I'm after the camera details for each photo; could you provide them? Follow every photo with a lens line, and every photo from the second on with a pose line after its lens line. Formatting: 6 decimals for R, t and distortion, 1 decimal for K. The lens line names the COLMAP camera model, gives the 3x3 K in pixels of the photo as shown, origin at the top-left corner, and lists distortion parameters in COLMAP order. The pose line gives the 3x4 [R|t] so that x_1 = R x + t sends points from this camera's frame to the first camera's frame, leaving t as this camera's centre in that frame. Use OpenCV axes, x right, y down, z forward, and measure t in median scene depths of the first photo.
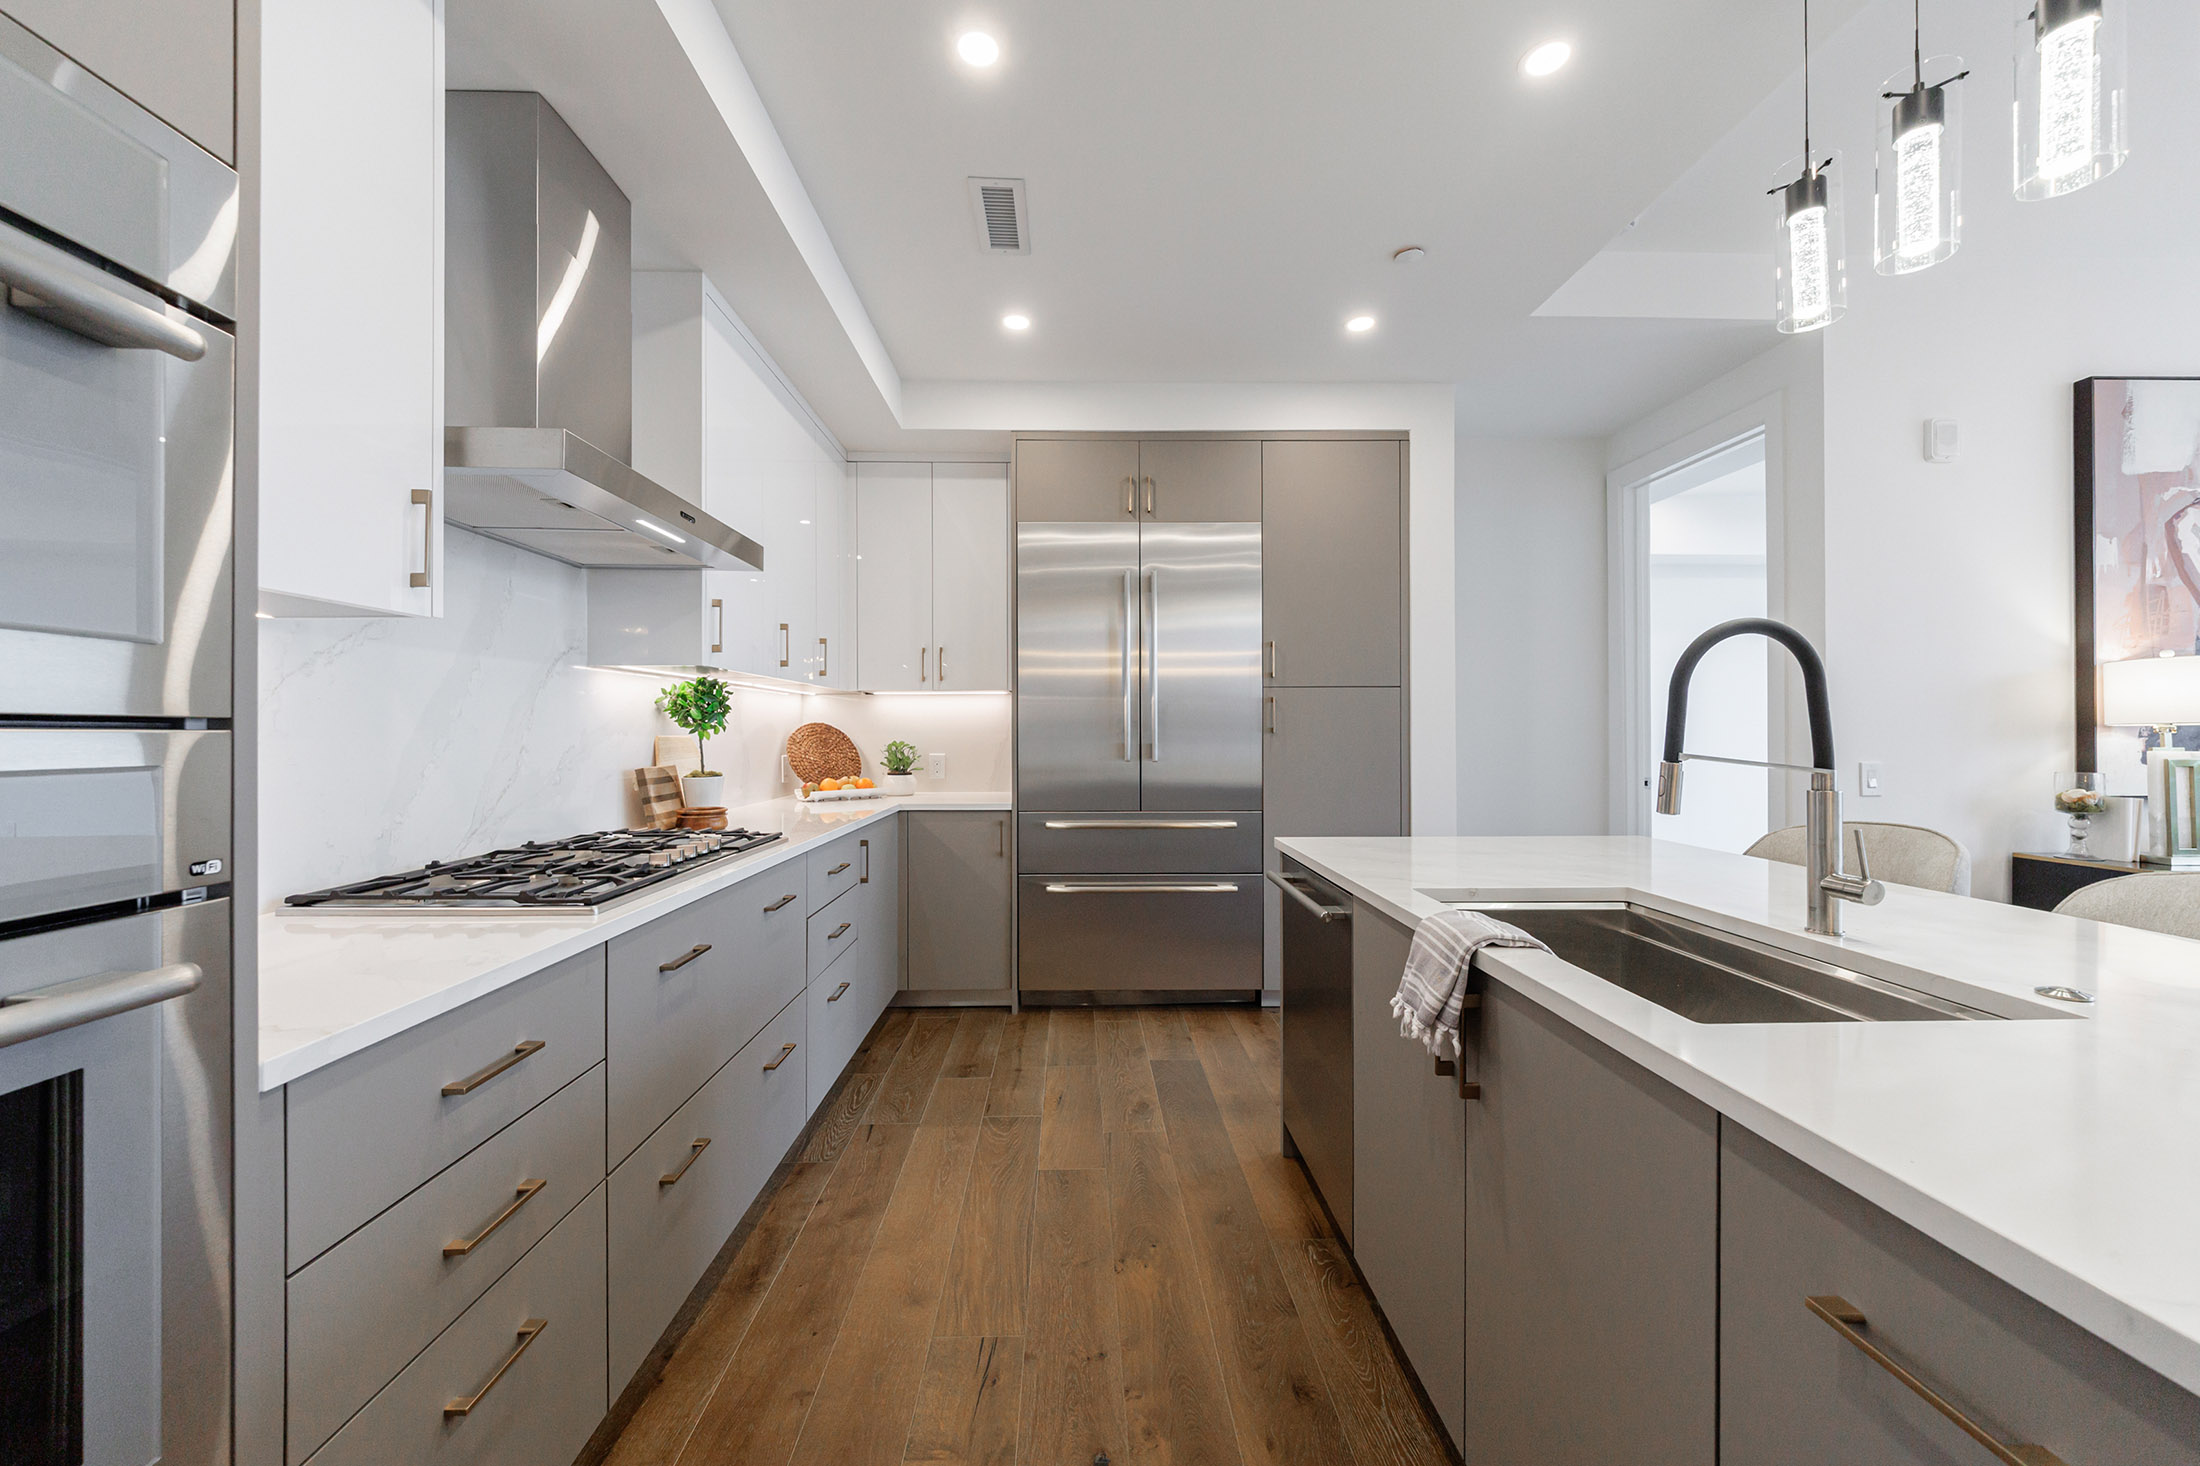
lens RADIAL K [[823.0, 0, 1100.0], [0, 823.0, 733.0], [0, 0, 1]] dist [-0.001295, -0.000334]
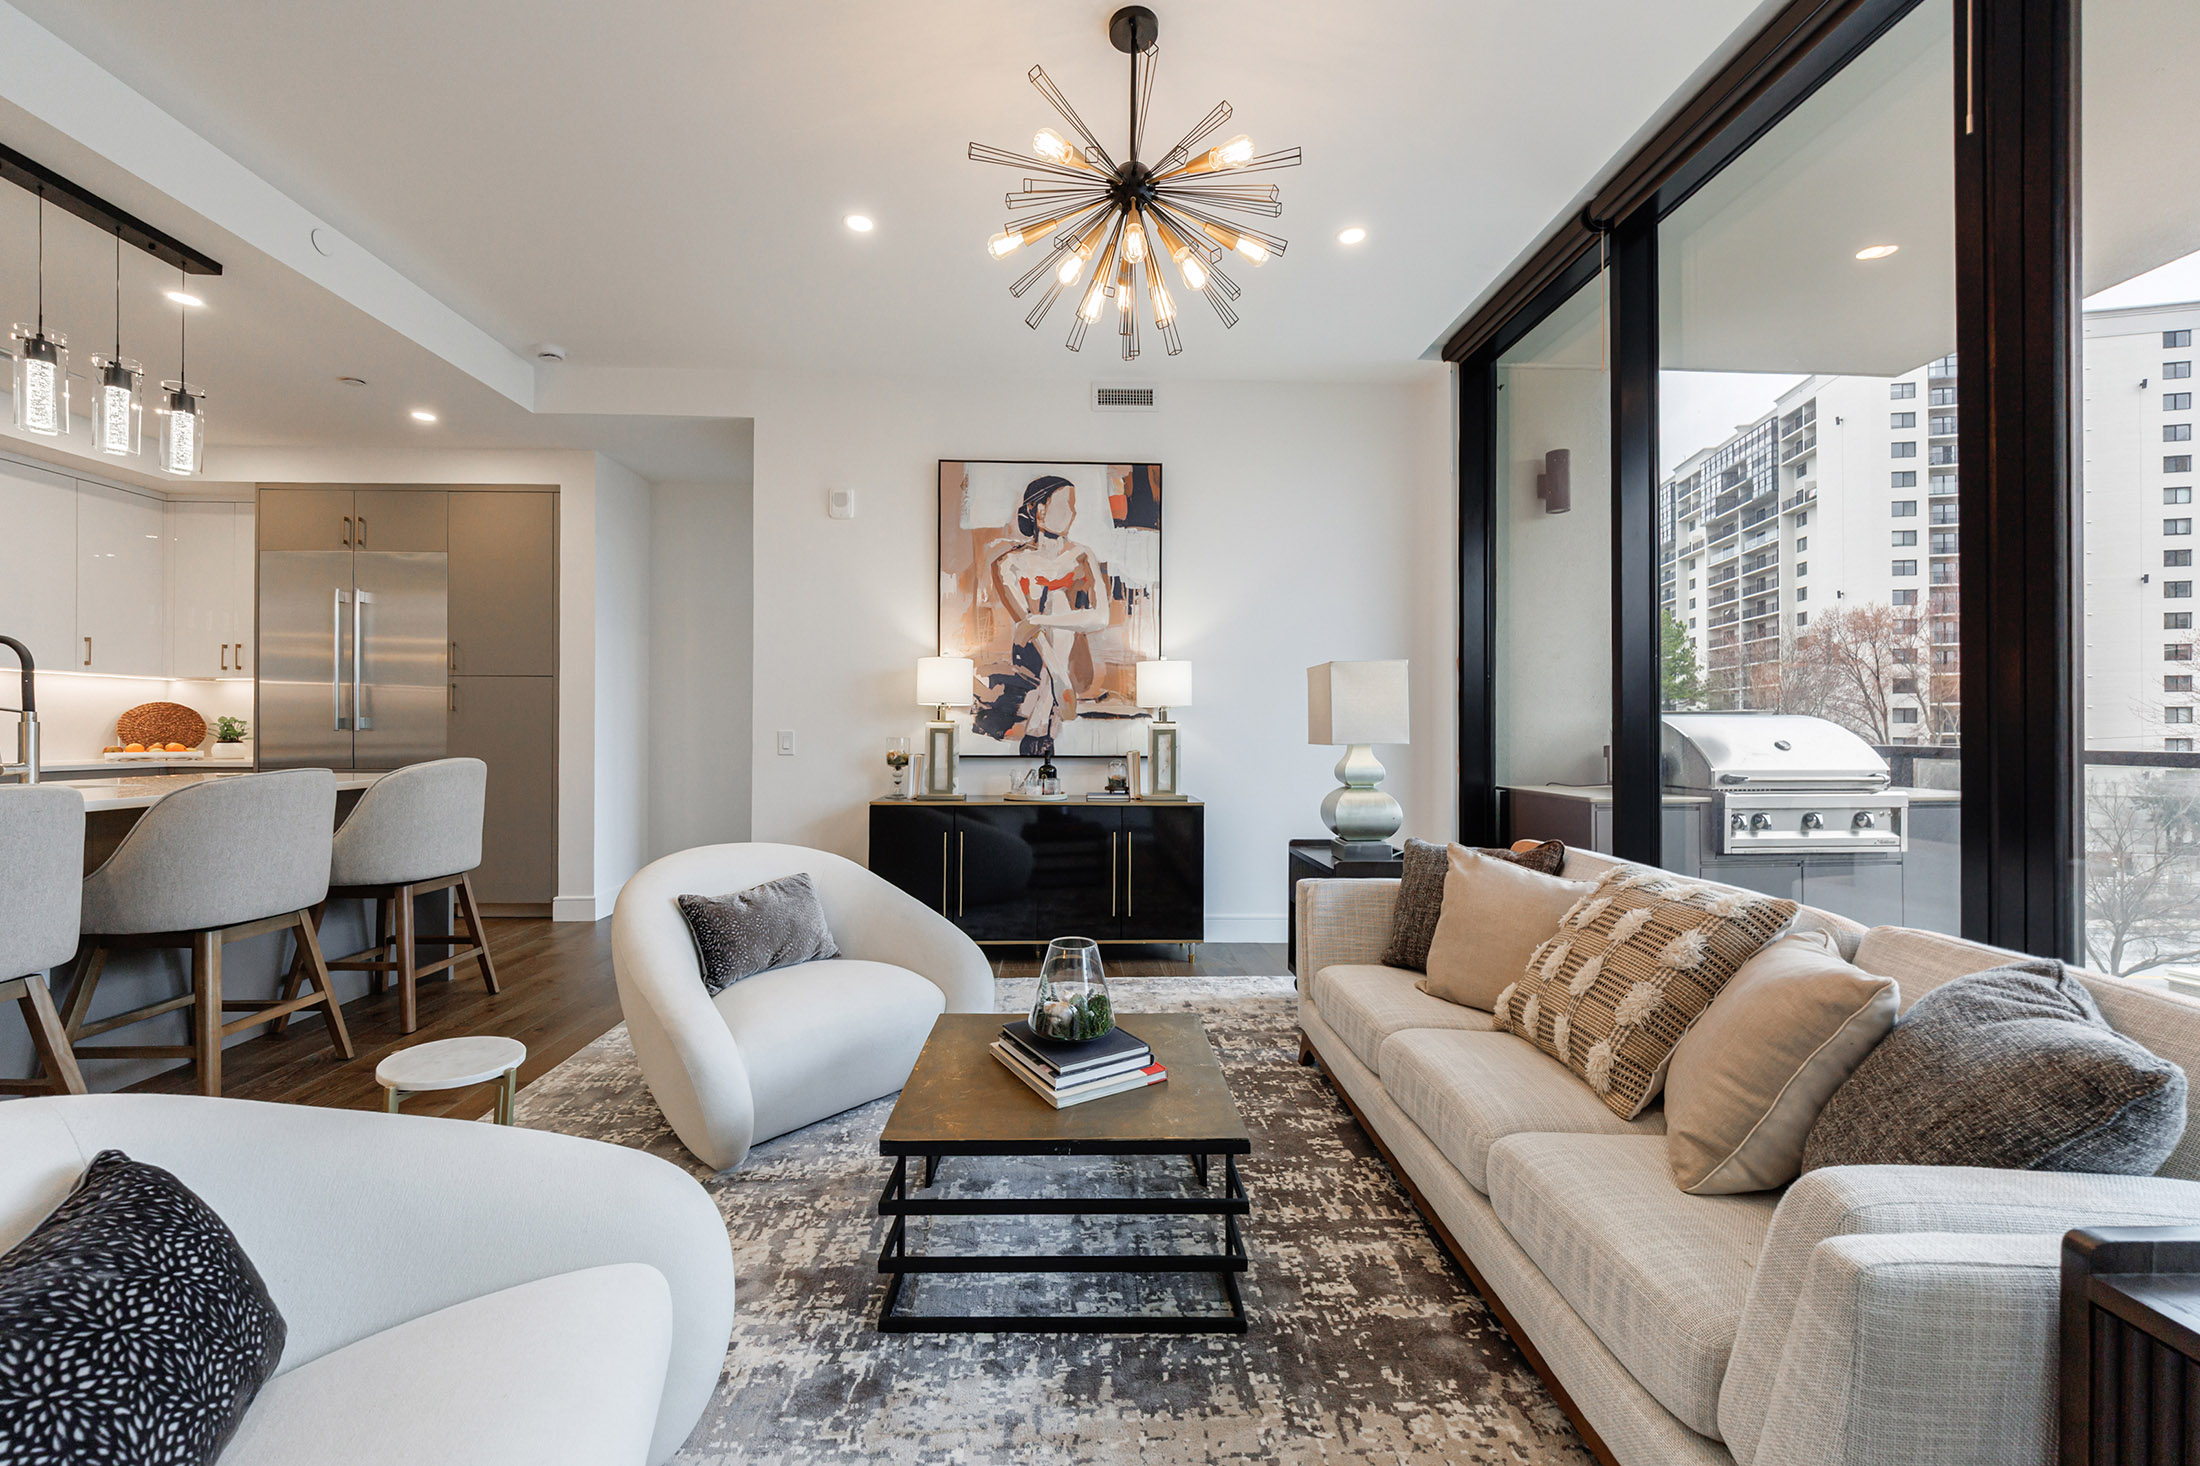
lens RADIAL K [[841.4, 0, 1078.9], [0, 841.4, 726.9], [0, 0, 1]] dist [0.010967, -0.004814]
pose [[0.999903, 0.005861, 0.012597, 1.621303], [-0.005795, 0.999970, -0.005203, 0.037583], [-0.012627, 0.005130, 0.999907, -0.517133]]
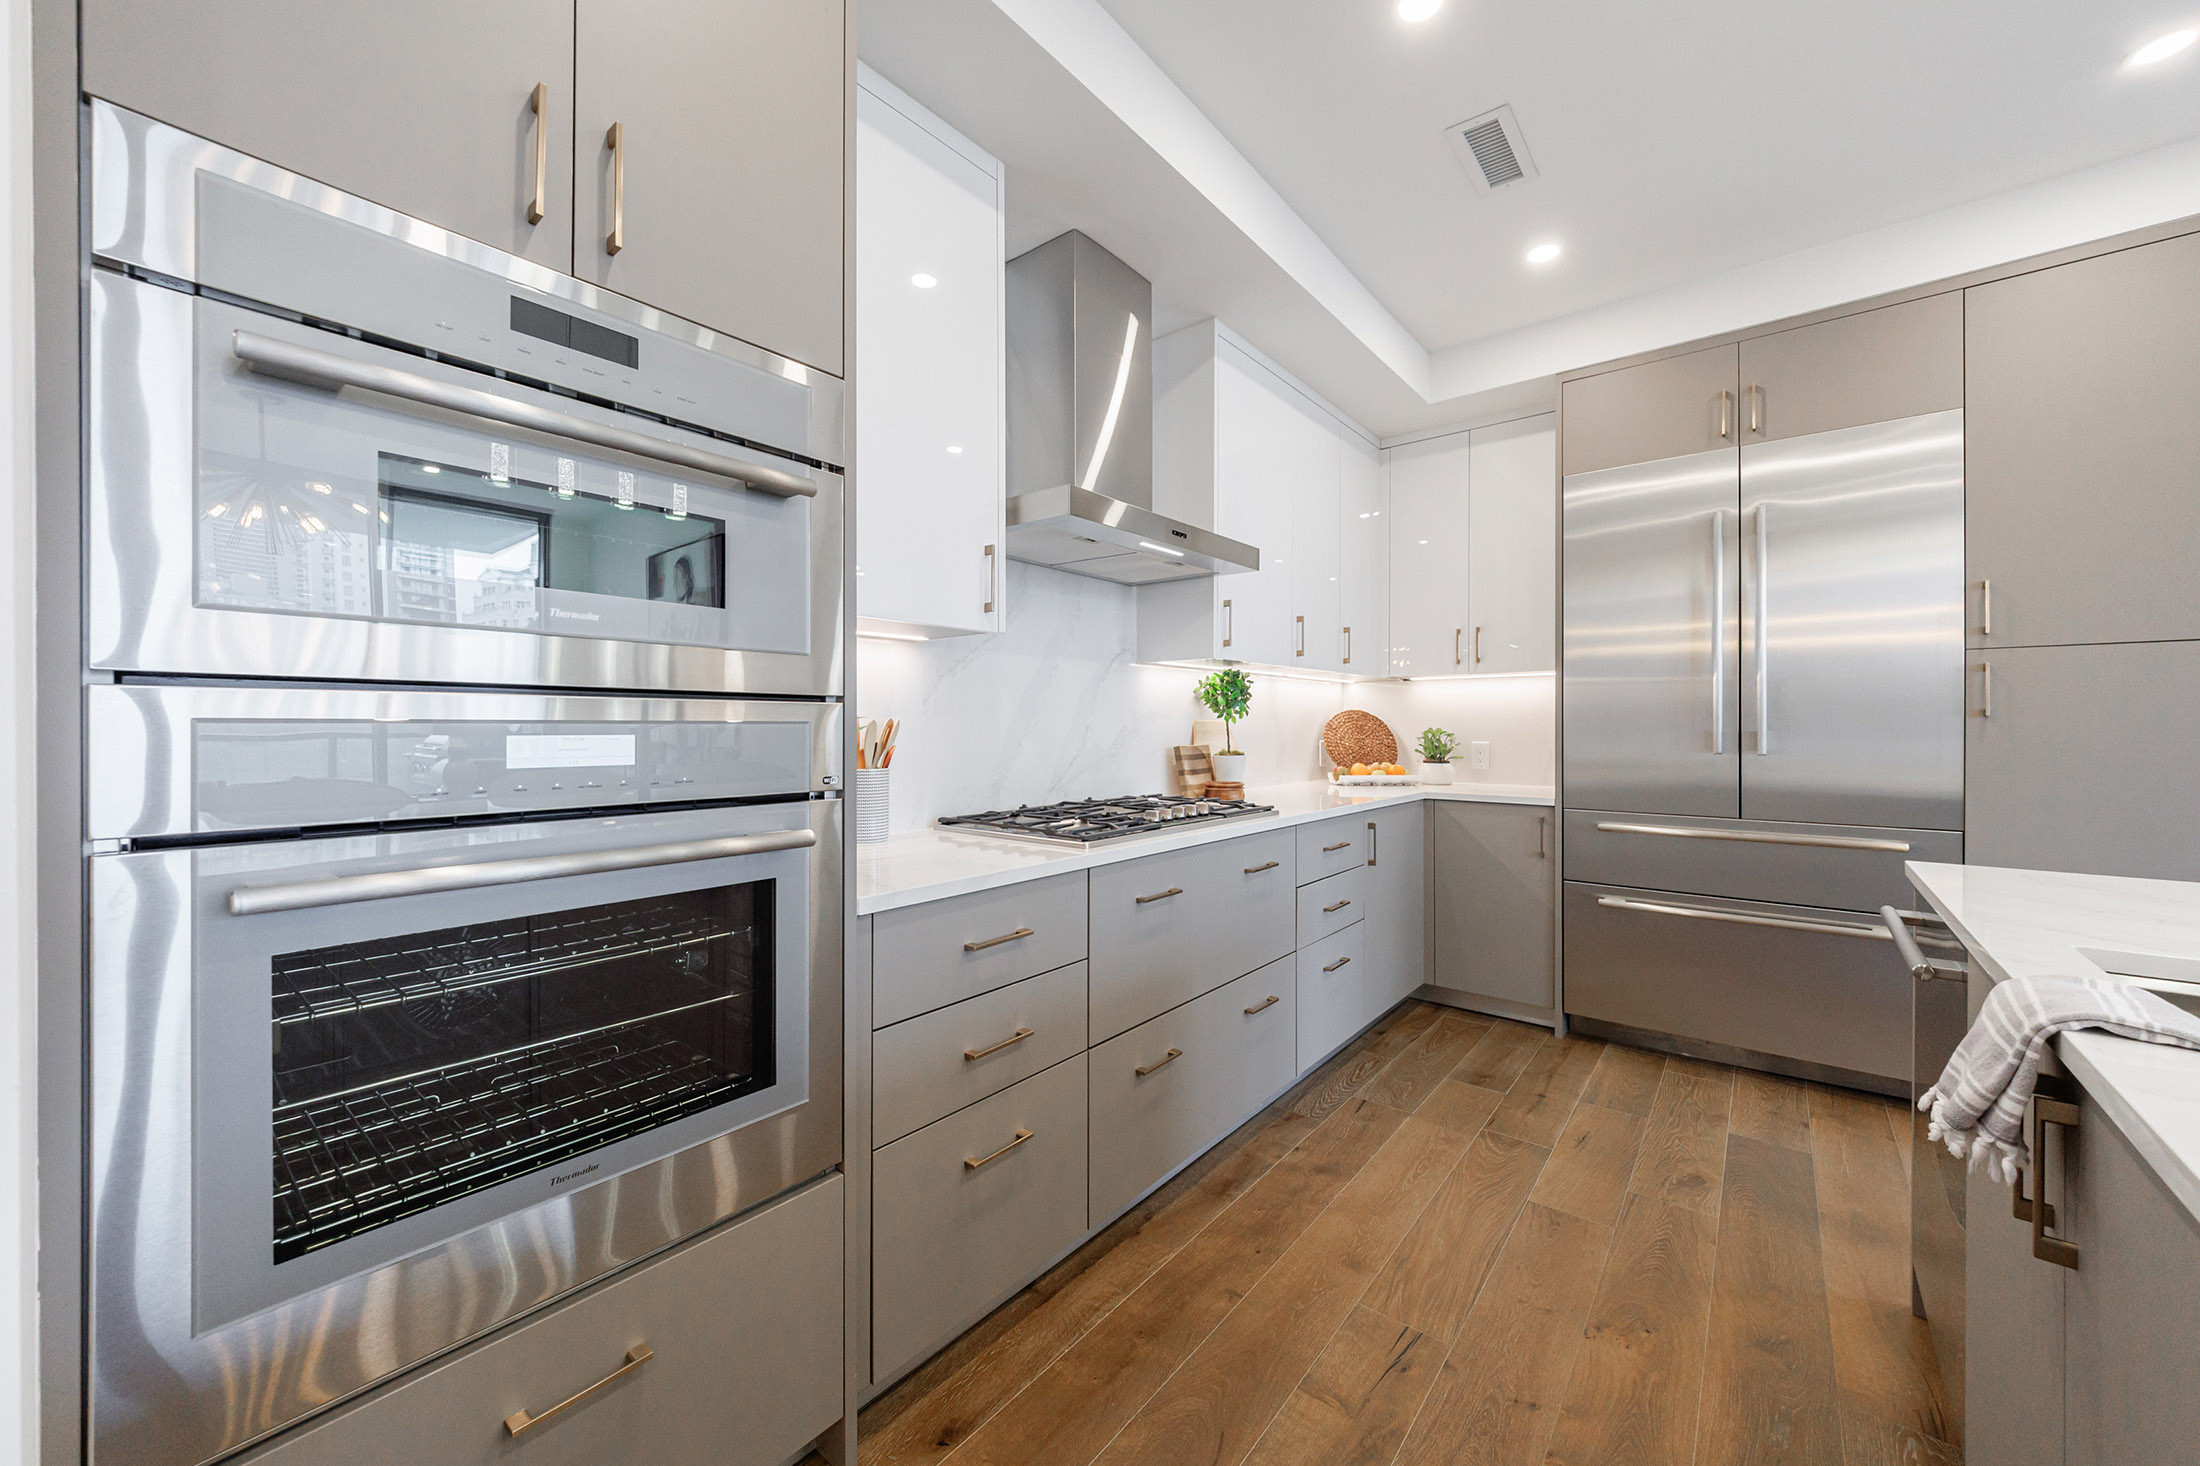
lens RADIAL K [[826.3, 0, 1102.7], [0, 826.3, 728.6], [0, 0, 1]] dist [0.018643, -0.008996]
pose [[0.762950, 0.007897, -0.646409, 0.132791], [-0.005445, 0.999968, 0.005789, 0.010278], [0.646435, -0.000897, 0.762969, 0.003374]]
